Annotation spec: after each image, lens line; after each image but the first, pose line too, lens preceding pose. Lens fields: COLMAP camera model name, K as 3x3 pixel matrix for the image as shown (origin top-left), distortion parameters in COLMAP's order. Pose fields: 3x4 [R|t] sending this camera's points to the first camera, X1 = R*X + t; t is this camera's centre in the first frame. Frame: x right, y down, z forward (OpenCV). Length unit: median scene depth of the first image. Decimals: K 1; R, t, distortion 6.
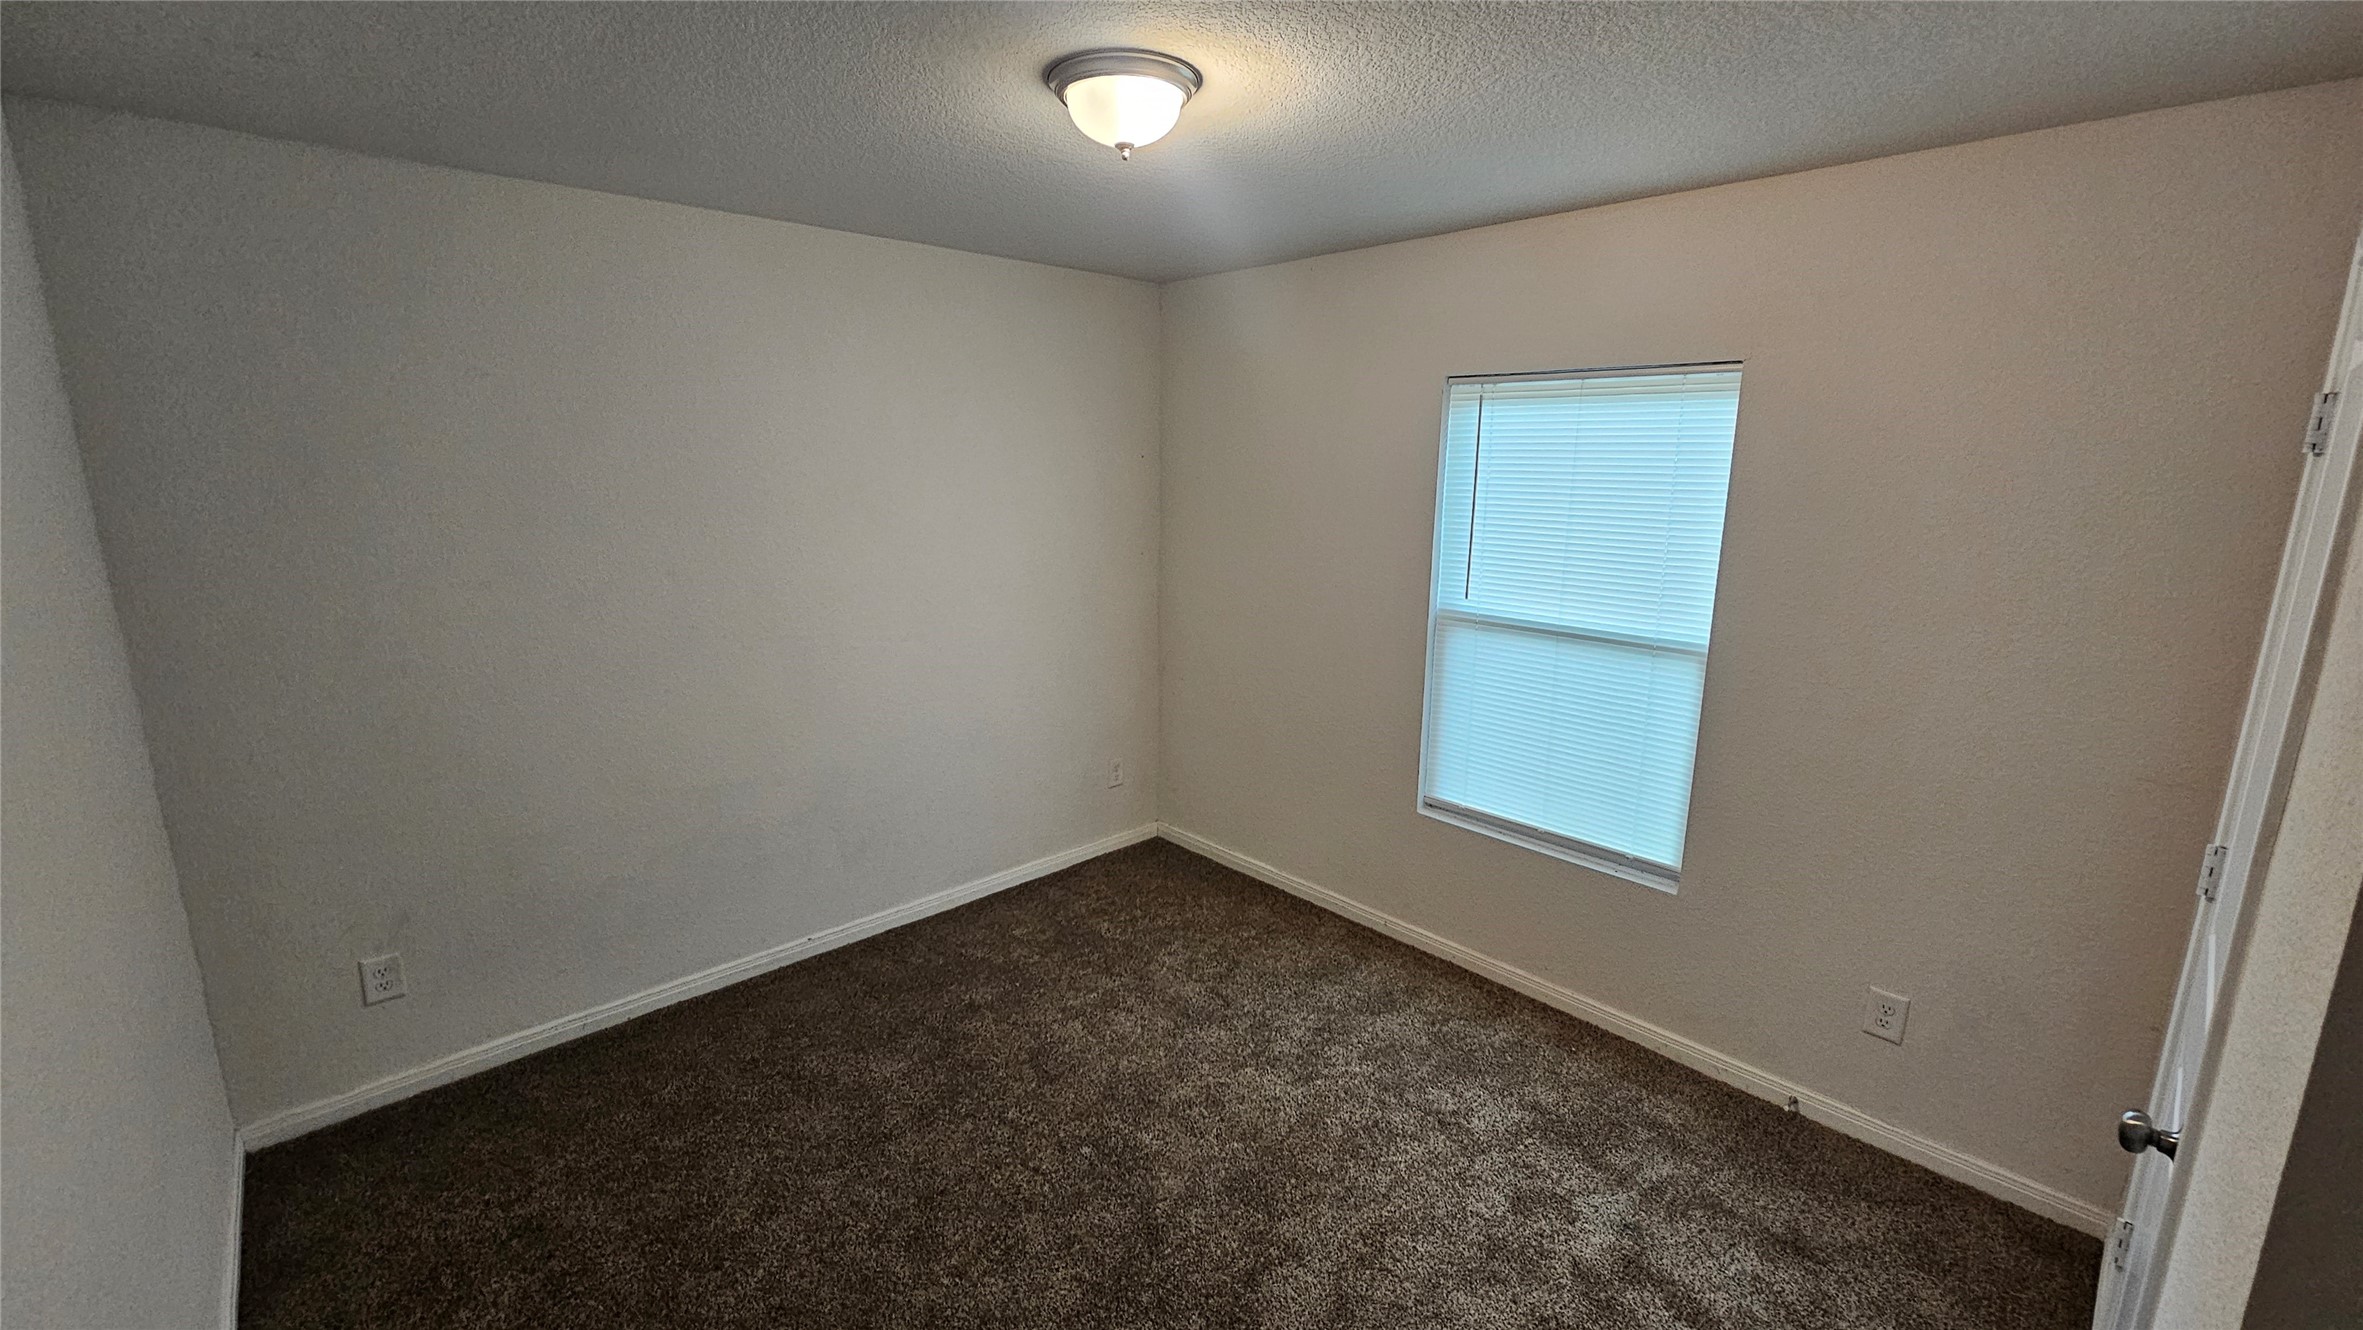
lens RADIAL K [[968.1, 0, 1173.1], [0, 968.1, 663.2], [0, 0, 1]] dist [-0.000372, -0.000302]
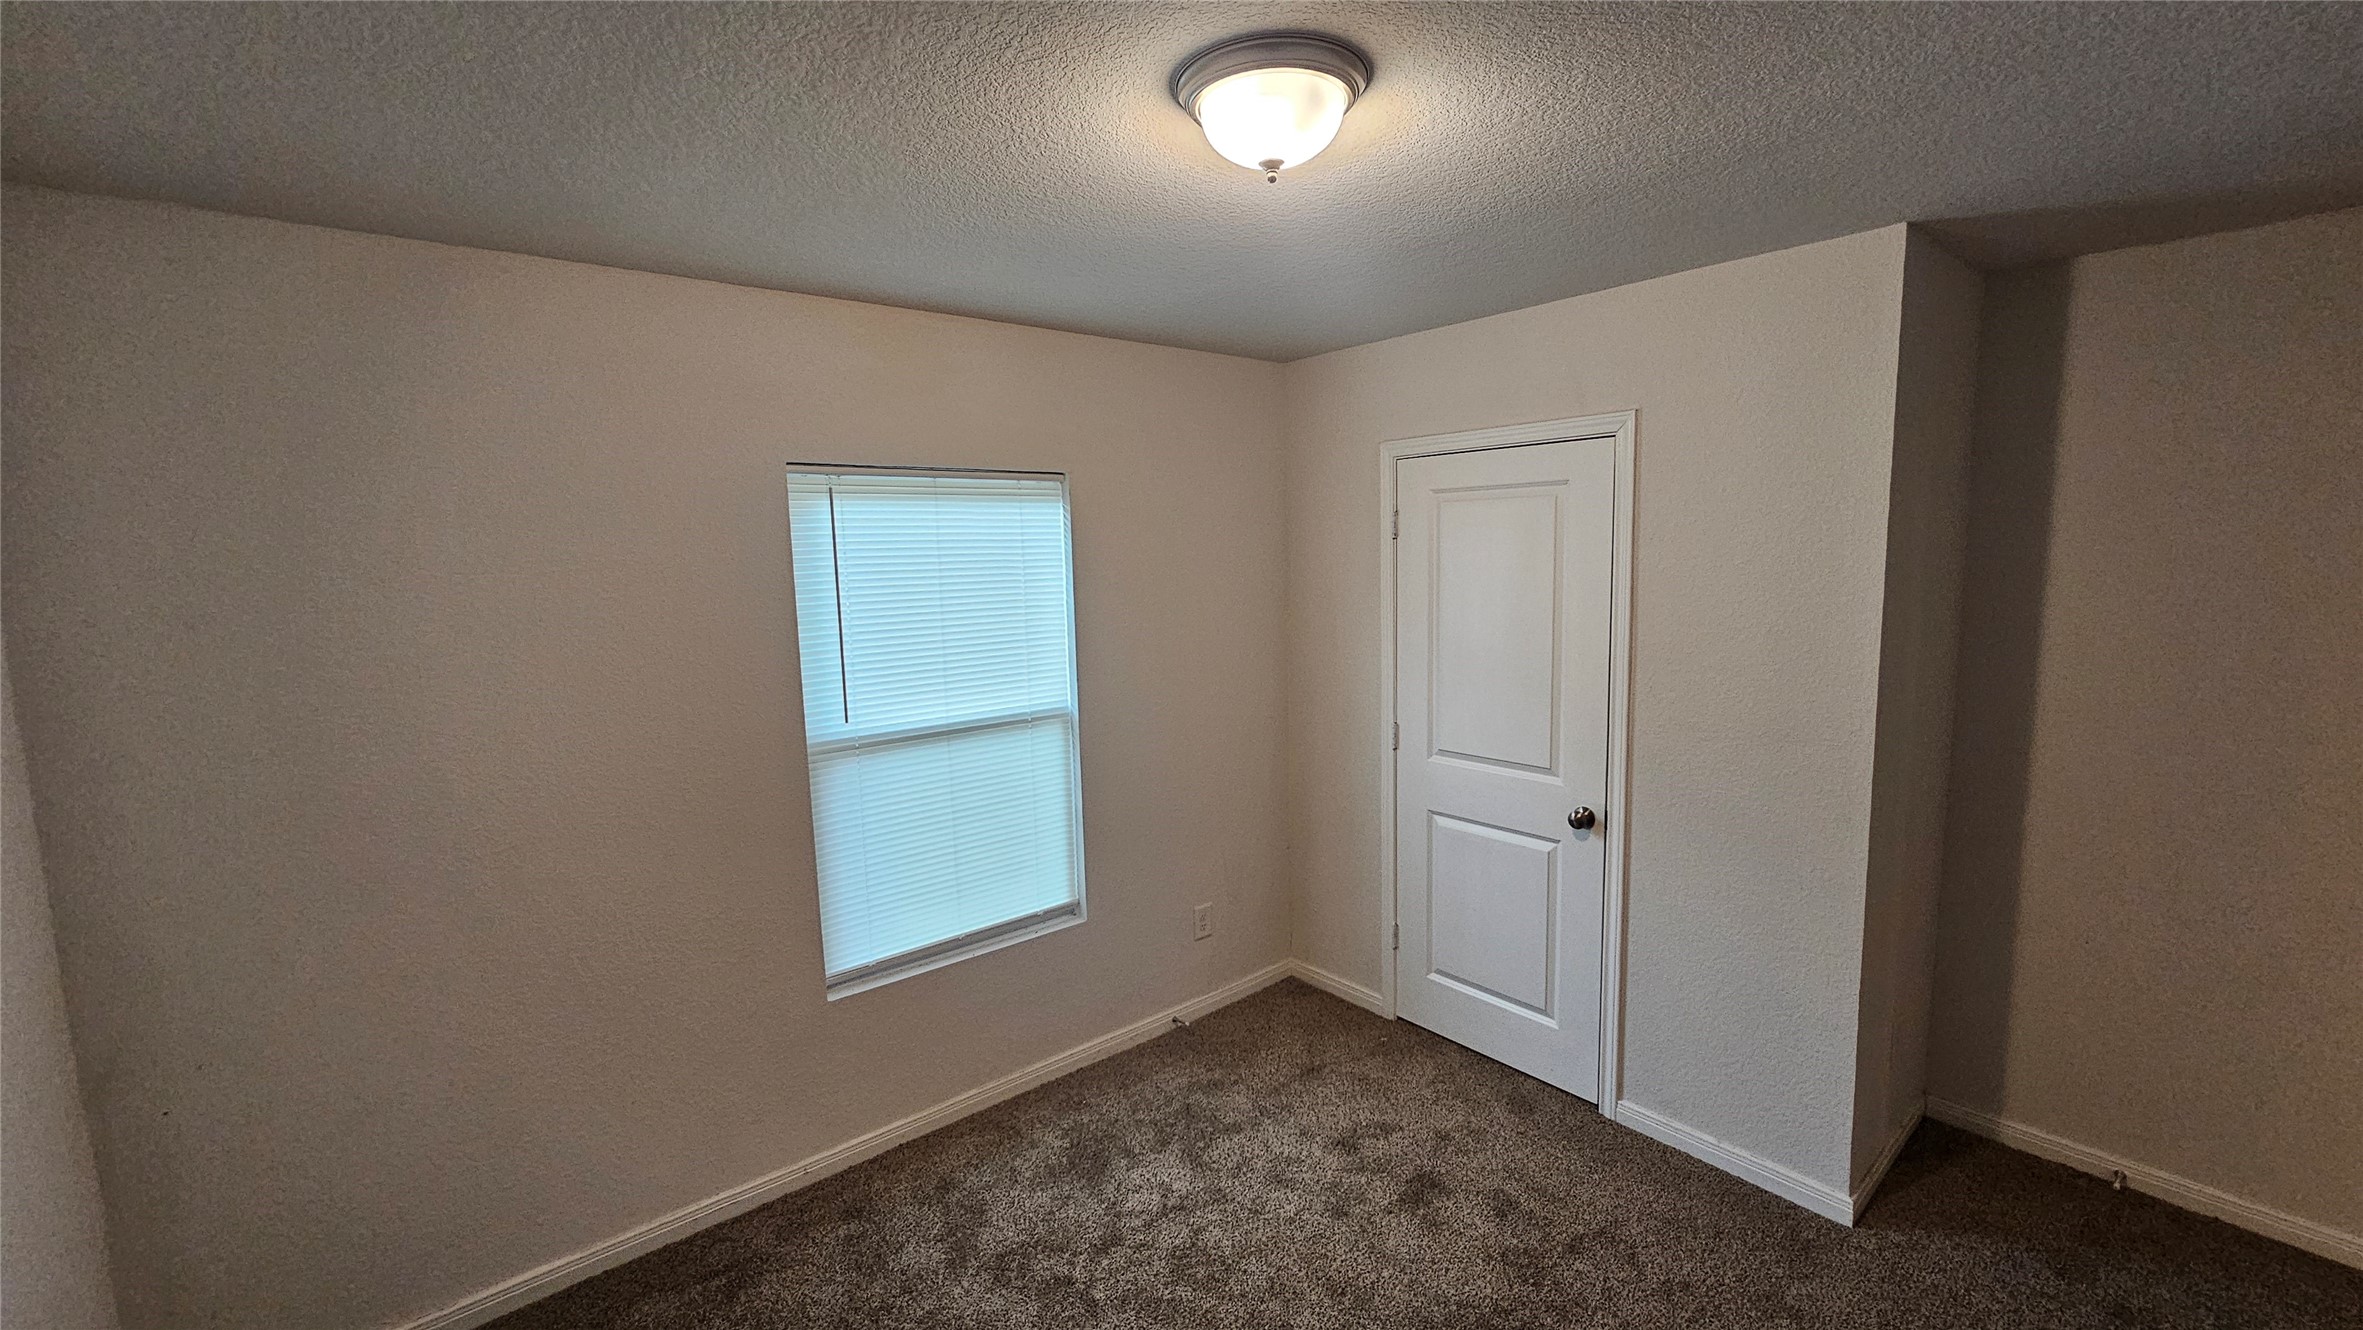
lens RADIAL K [[968.1, 0, 1173.1], [0, 968.1, 663.2], [0, 0, 1]] dist [-0.000372, -0.000302]
pose [[0.069903, -0.127215, 0.989409, -0.537129], [0.238362, 0.965234, 0.107266, -0.146674], [-0.968657, 0.228340, 0.097796, 0.660374]]
